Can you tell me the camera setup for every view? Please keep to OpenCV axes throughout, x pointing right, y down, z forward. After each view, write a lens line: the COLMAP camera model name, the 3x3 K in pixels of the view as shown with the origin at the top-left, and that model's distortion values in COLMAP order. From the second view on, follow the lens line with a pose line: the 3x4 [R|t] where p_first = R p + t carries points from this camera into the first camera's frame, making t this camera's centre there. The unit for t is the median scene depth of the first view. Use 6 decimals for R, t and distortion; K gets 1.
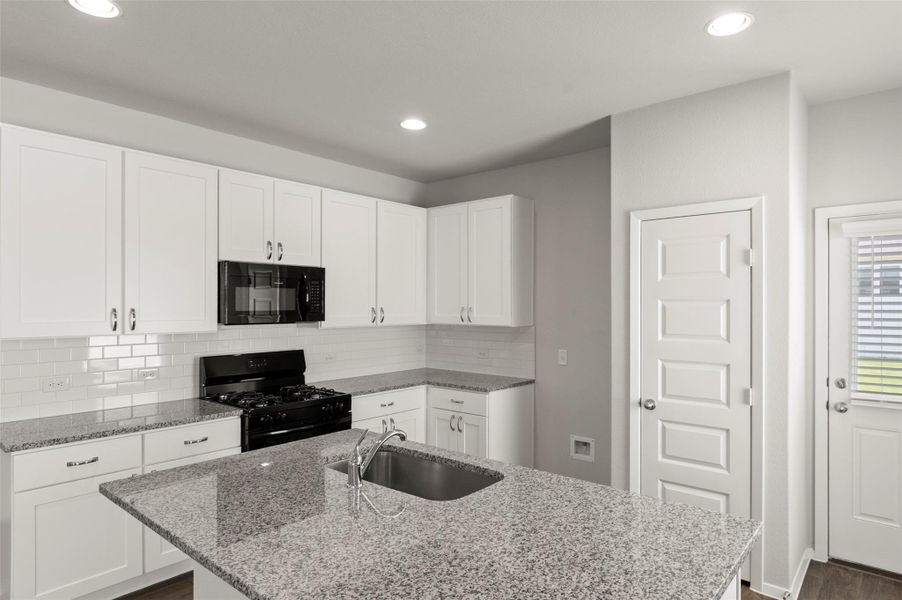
lens RADIAL K [[531.4, 0, 472.8], [0, 531.4, 304.7], [0, 0, 1]] dist [0.001494, 0.000360]
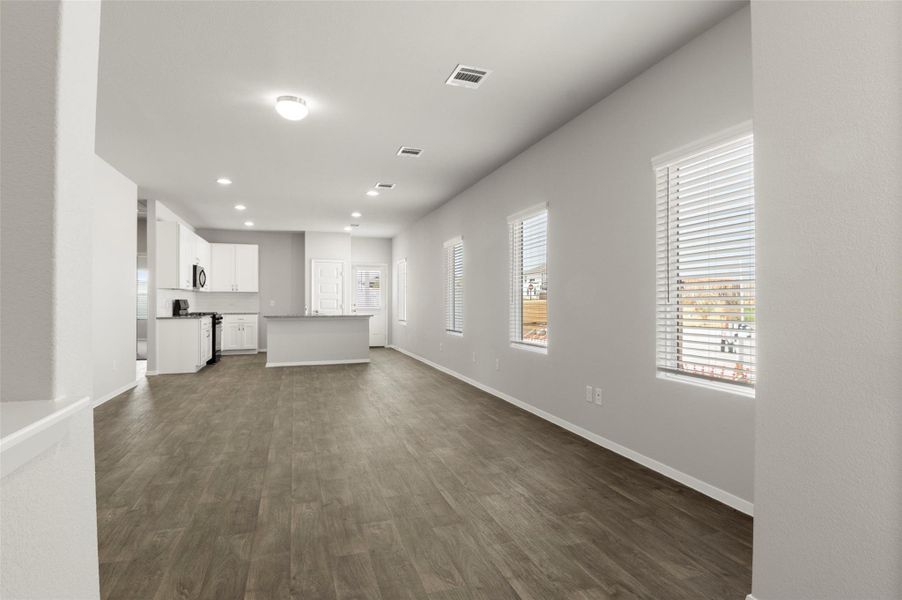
lens RADIAL K [[494.3, 0, 487.1], [0, 494.3, 301.8], [0, 0, 1]] dist [0.003706, 0.001184]
pose [[0.489857, -0.001379, 0.871801, -1.704444], [-0.003888, 0.999985, 0.003766, 0.082743], [-0.871794, -0.005234, 0.489845, -1.409703]]
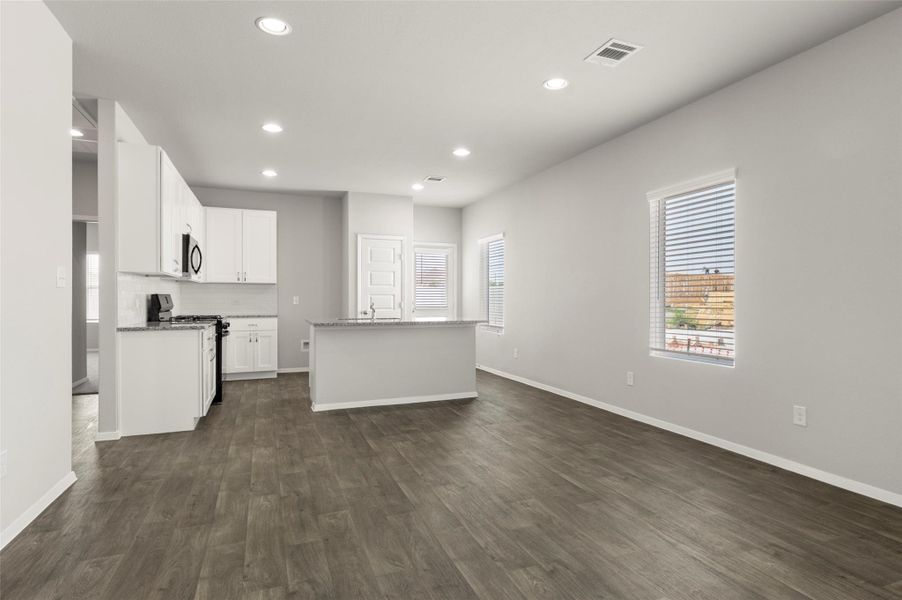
lens RADIAL K [[494.3, 0, 487.1], [0, 494.3, 301.8], [0, 0, 1]] dist [0.003706, 0.001184]
pose [[0.441183, -0.006470, 0.897394, -1.213590], [-0.003664, 0.999953, 0.009010, 0.092060], [-0.897410, -0.007263, 0.441138, -0.436907]]
